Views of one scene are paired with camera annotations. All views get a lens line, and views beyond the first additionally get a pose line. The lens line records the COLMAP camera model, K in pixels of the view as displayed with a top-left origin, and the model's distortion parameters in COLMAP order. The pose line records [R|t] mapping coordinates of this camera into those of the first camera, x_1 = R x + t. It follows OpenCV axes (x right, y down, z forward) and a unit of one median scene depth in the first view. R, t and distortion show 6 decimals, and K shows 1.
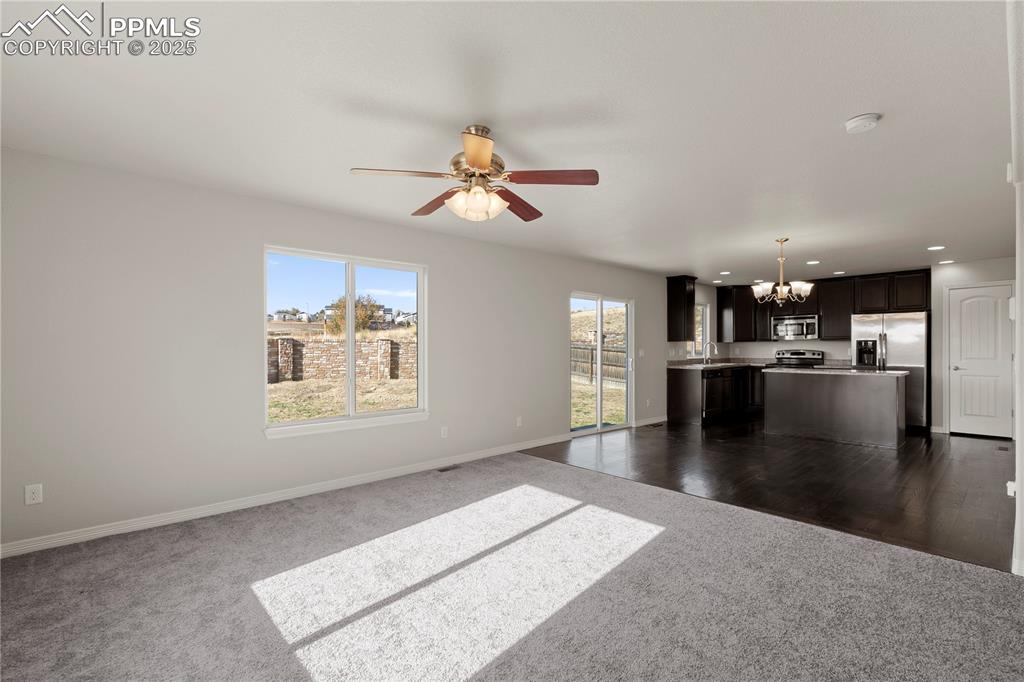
lens RADIAL K [[462.0, 0, 503.9], [0, 462.0, 340.4], [0, 0, 1]] dist [-0.013559, 0.001922]
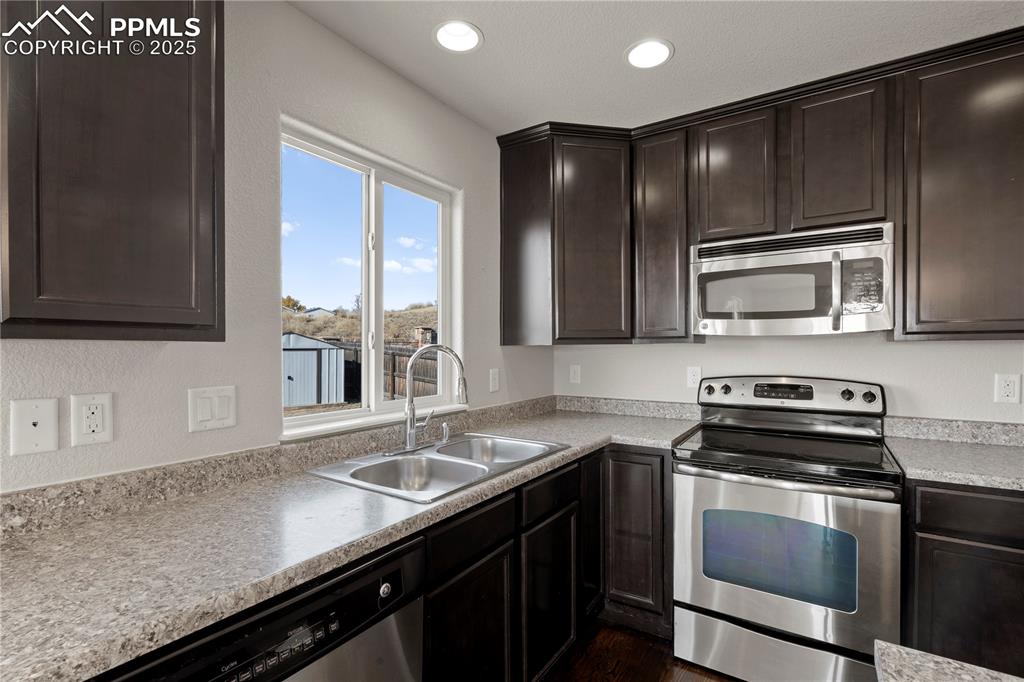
lens RADIAL K [[462.0, 0, 505.5], [0, 462.0, 350.9], [0, 0, 1]] dist [-0.013559, 0.001922]
pose [[0.961353, -0.002875, 0.275305, 0.902926], [-0.000405, 0.999930, 0.011855, 0.007752], [-0.275320, -0.011508, 0.961284, 1.707602]]
